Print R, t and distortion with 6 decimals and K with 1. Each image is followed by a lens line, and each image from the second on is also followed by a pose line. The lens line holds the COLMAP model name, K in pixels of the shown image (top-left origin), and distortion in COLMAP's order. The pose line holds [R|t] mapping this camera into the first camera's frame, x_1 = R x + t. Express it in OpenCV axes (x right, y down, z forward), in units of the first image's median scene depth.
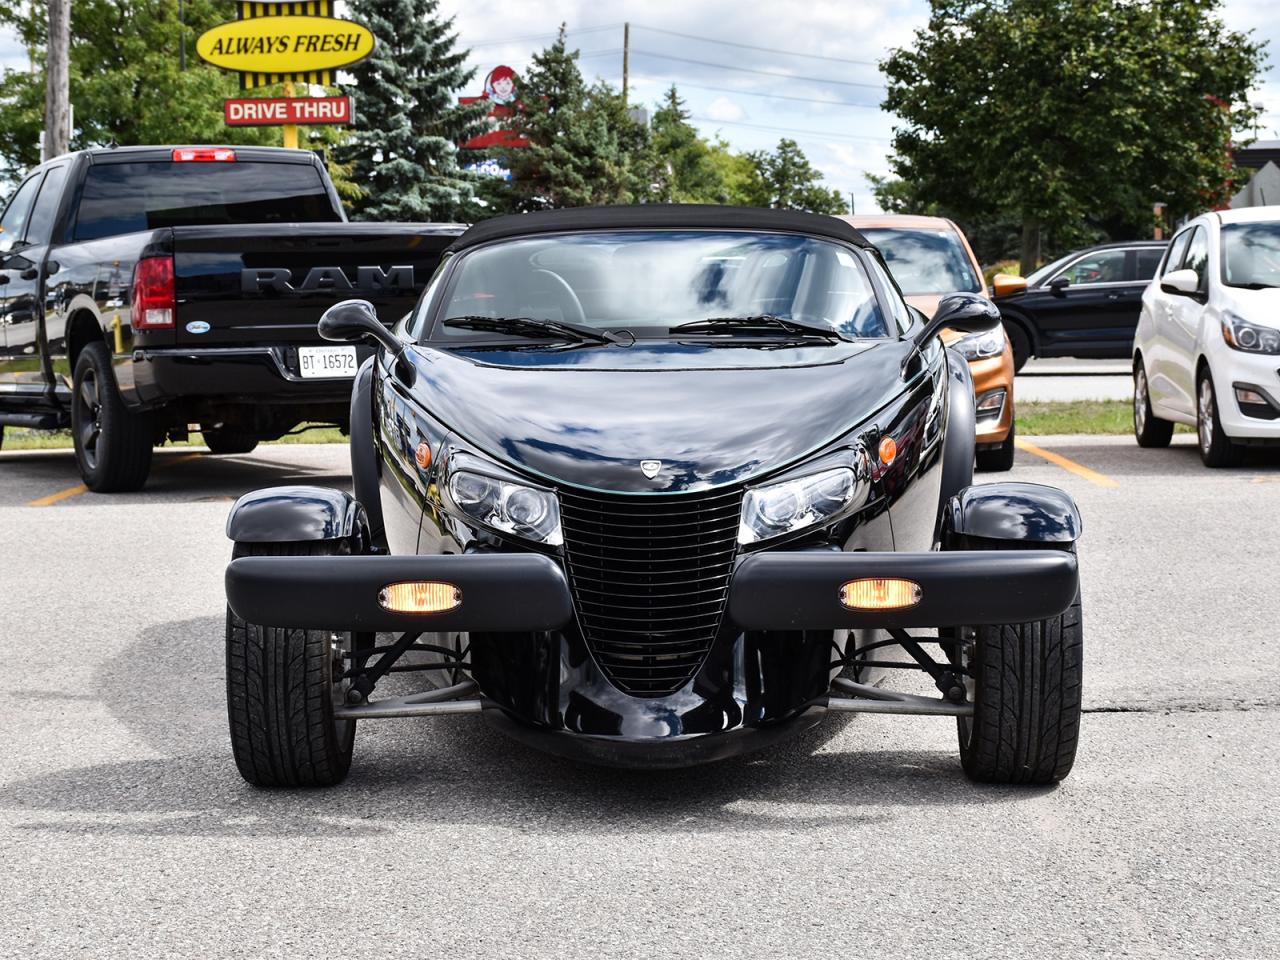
lens RADIAL K [[2286.7, 0, 640.0], [0, 2286.7, 480.0], [0, 0, 1]] dist [0.002634, 0.107978]
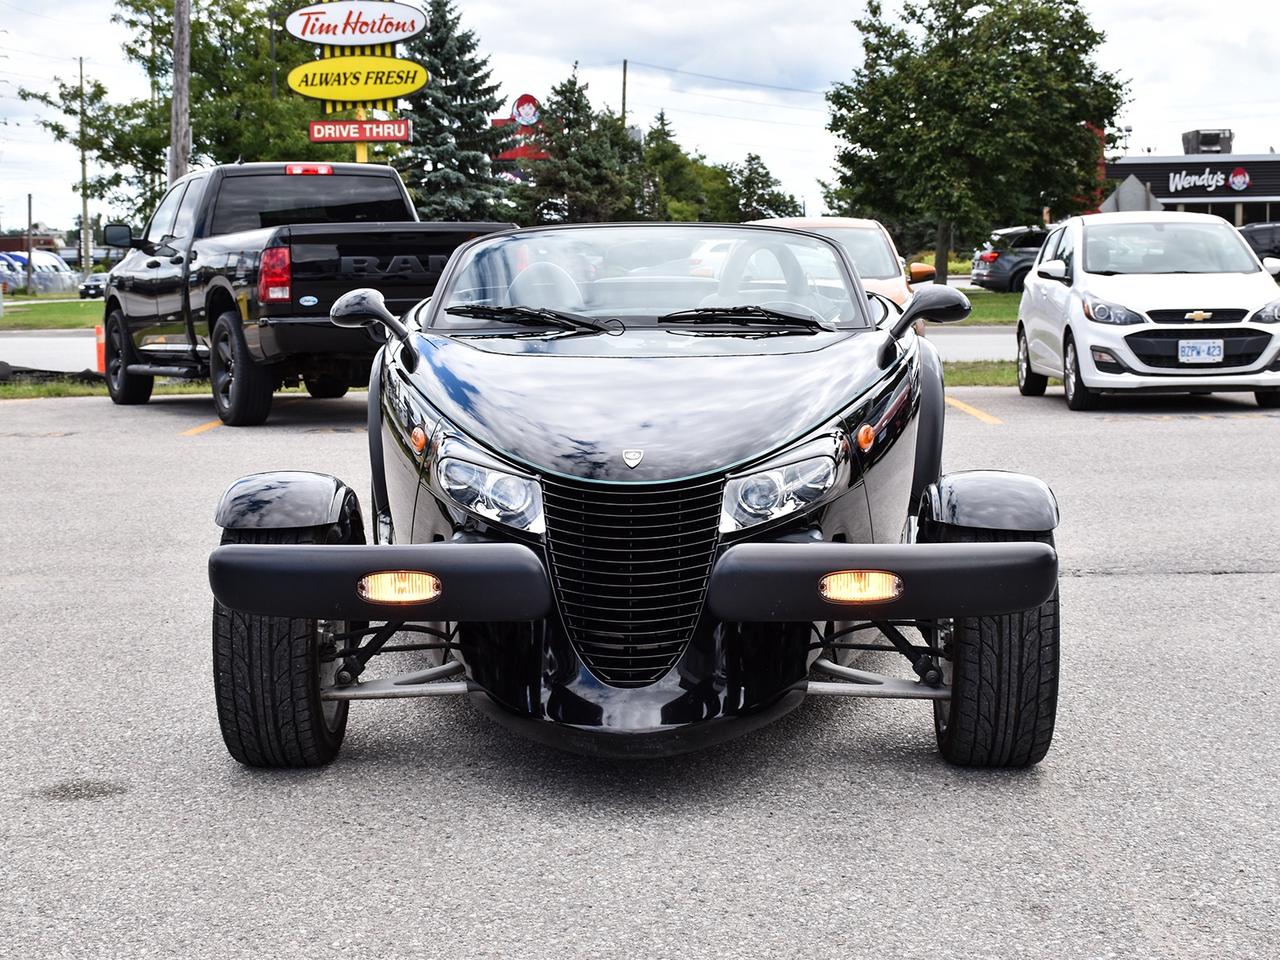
lens RADIAL K [[2286.7, 0, 640.0], [0, 2286.7, 480.0], [0, 0, 1]] dist [0.002634, 0.107978]
pose [[0.999961, 0.003935, 0.007955, -0.007239], [-0.003971, 0.999982, 0.004524, 0.025639], [-0.007937, -0.004556, 0.999958, -0.266363]]
